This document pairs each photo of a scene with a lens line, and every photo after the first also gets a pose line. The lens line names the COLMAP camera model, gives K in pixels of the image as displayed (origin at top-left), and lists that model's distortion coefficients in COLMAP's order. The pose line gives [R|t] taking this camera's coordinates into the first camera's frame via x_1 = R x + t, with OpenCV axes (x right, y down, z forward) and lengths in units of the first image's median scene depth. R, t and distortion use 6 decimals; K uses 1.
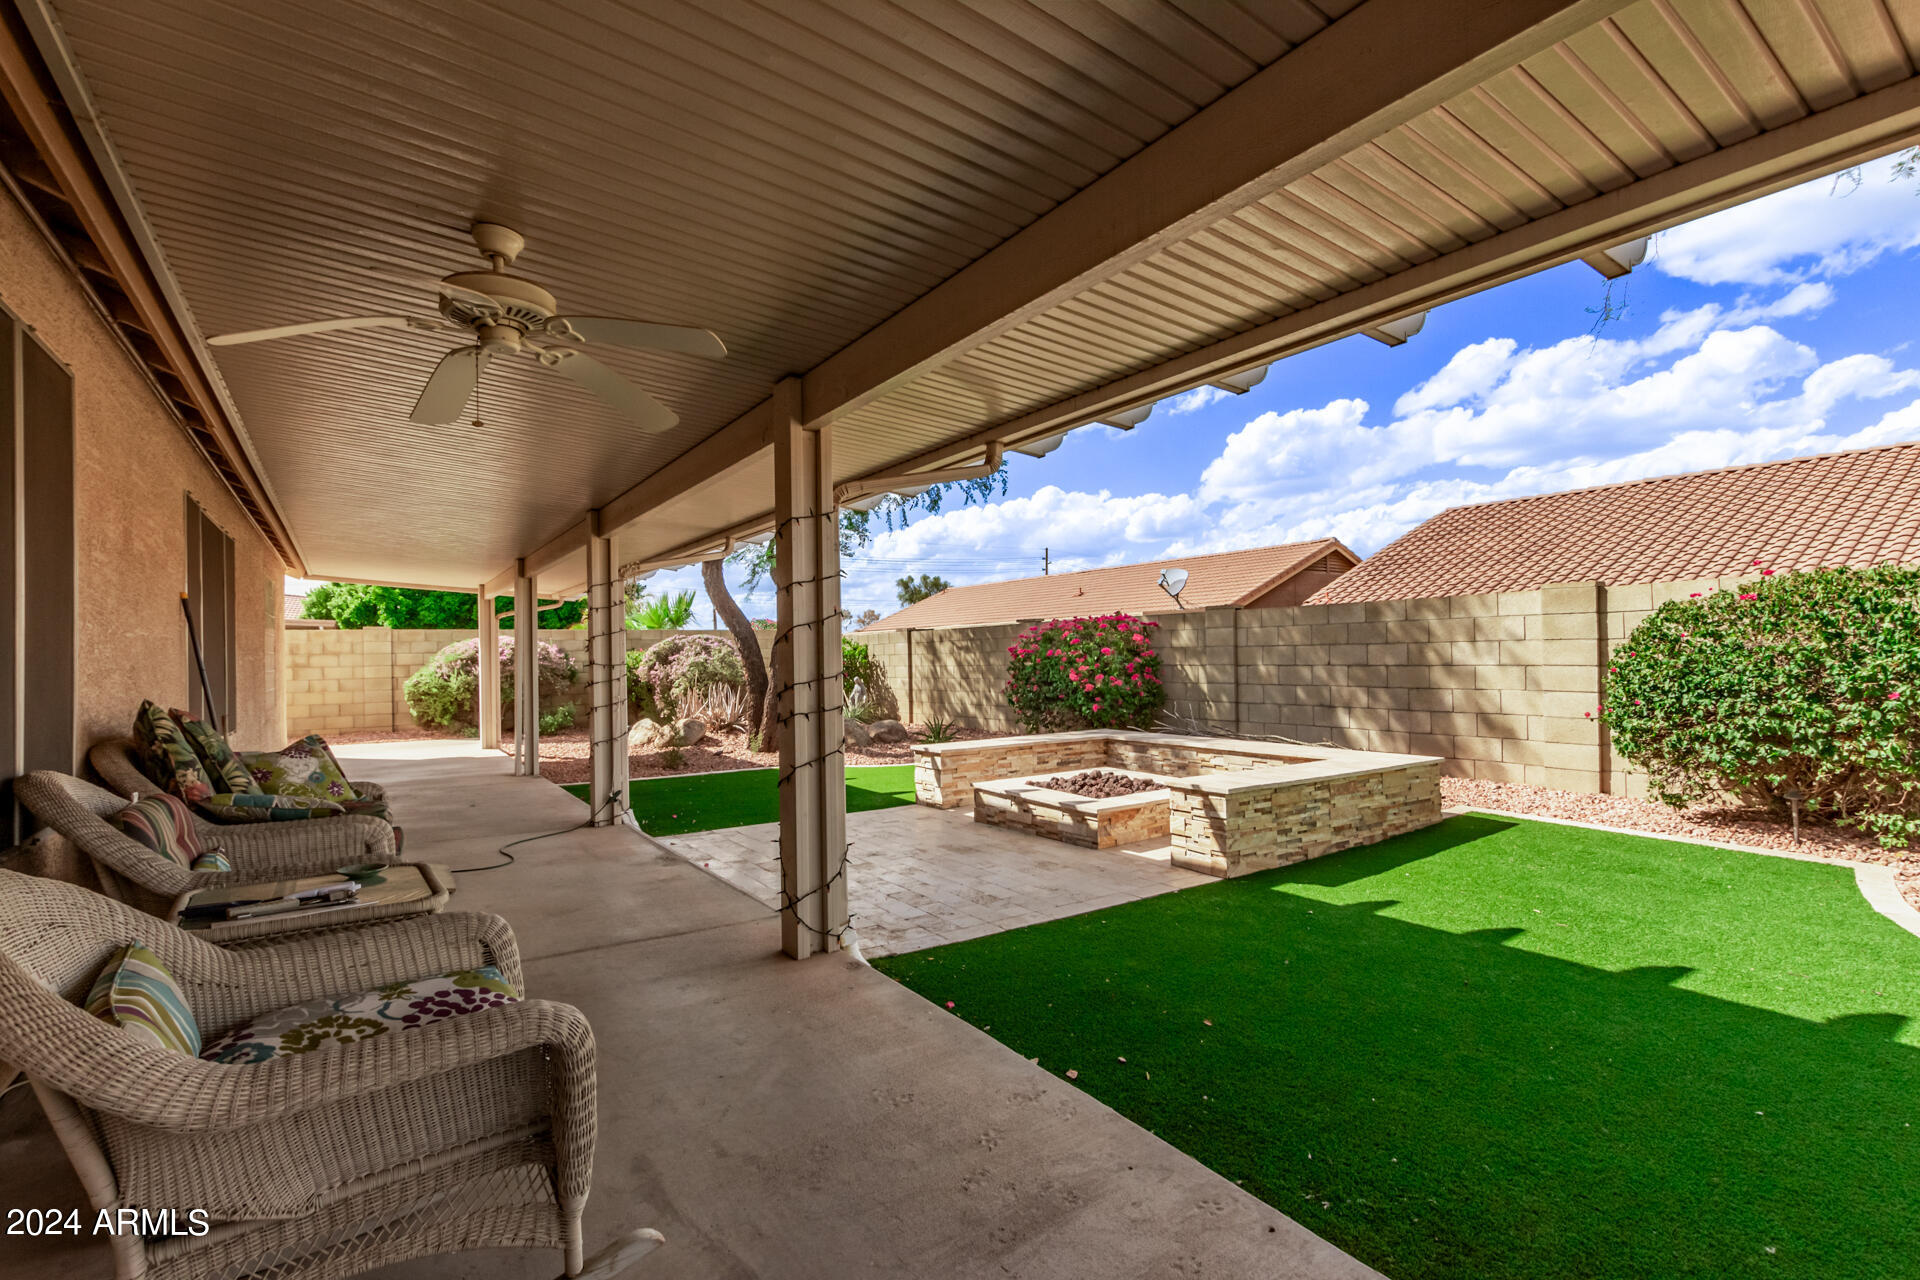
lens RADIAL K [[889.2, 0, 968.1], [0, 889.2, 658.3], [0, 0, 1]] dist [0.000870, 0.000024]
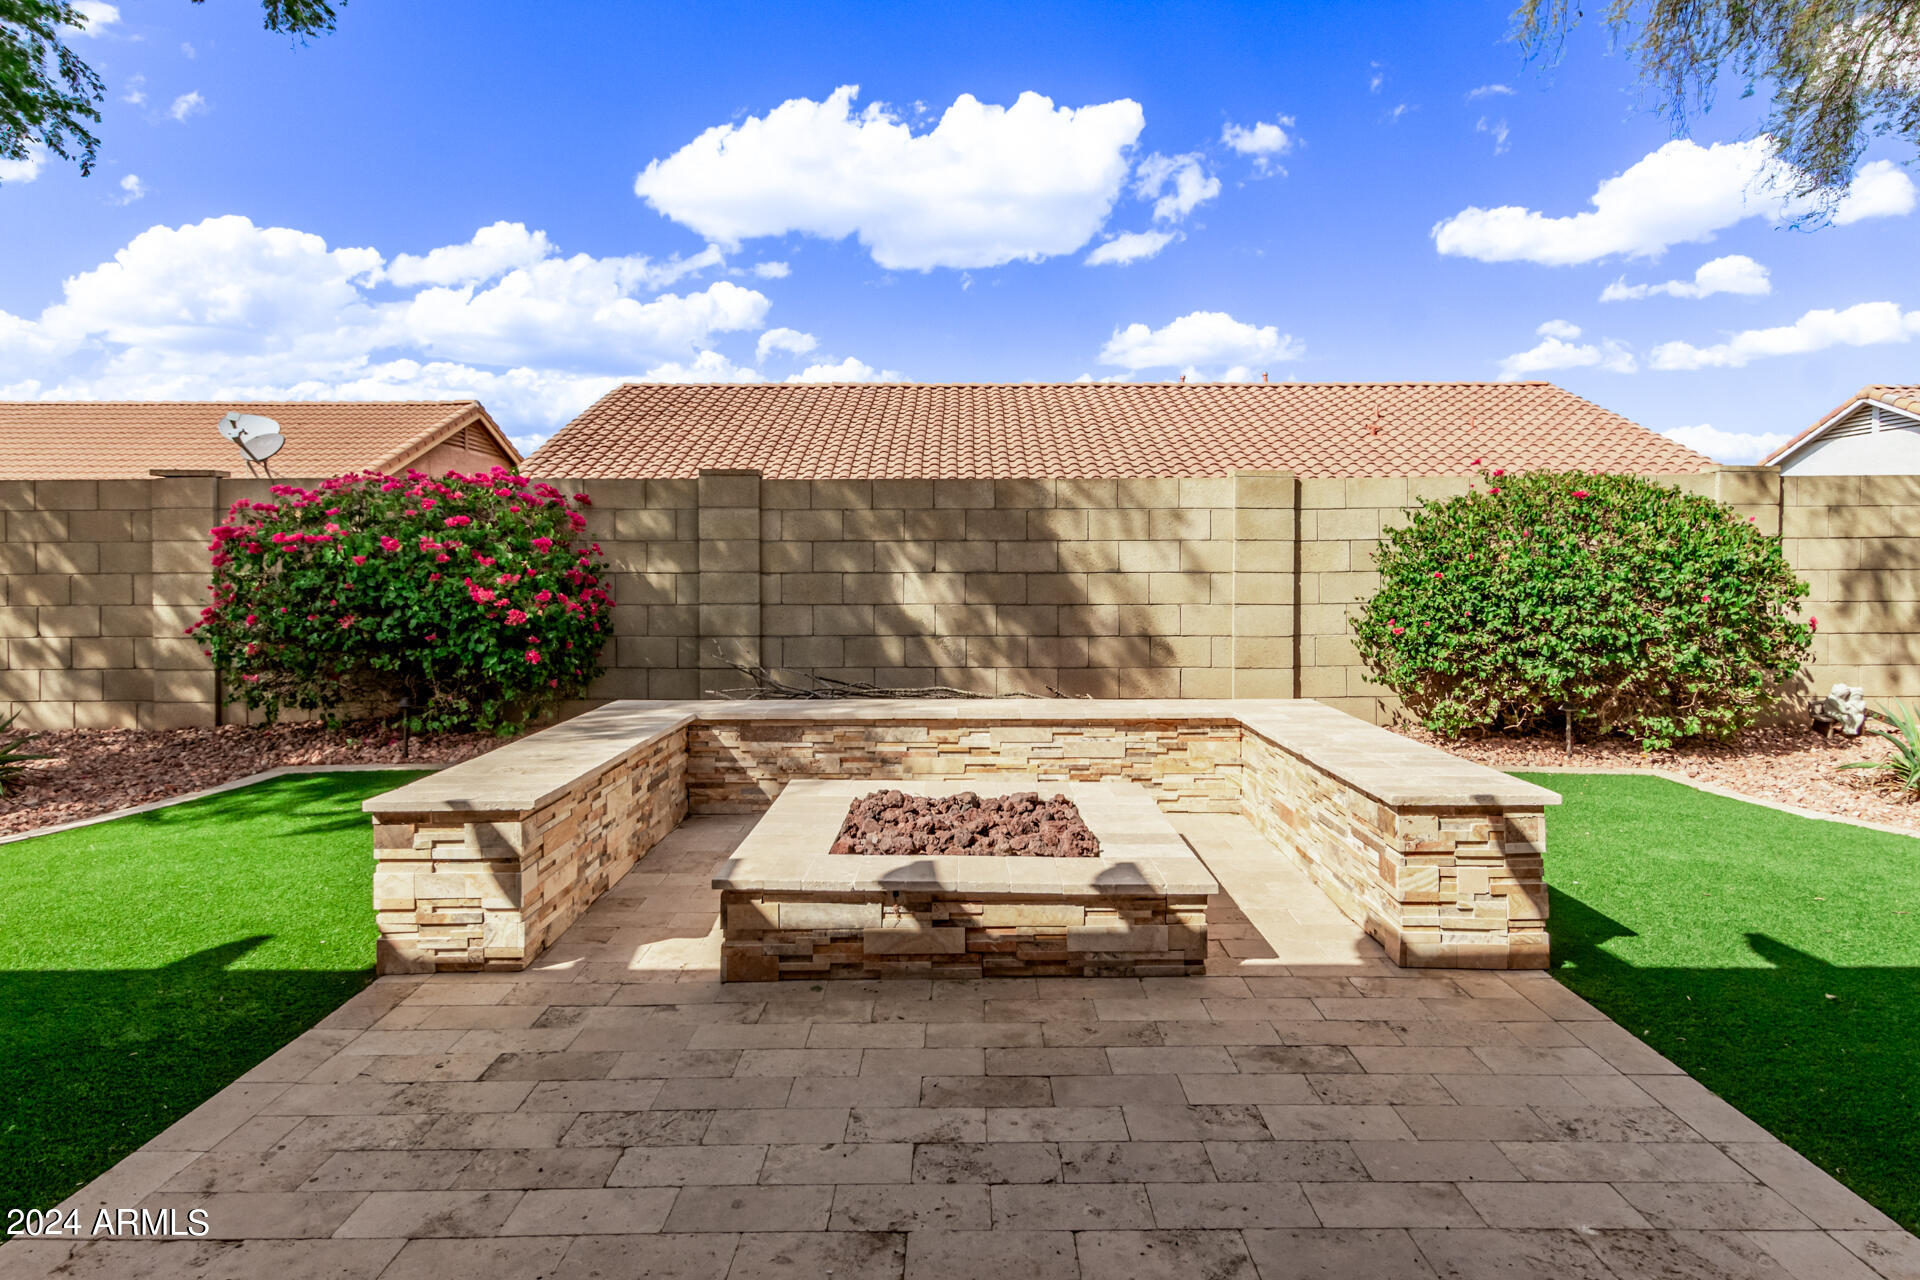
lens RADIAL K [[1100.7, 0, 961.9], [0, 1100.7, 561.3], [0, 0, 1]] dist [0.000242, 0.000703]
pose [[0.571042, 0.018024, 0.820723, -0.313473], [-0.004733, 0.999815, -0.018664, 0.018299], [-0.820907, 0.006773, 0.571022, 0.665018]]
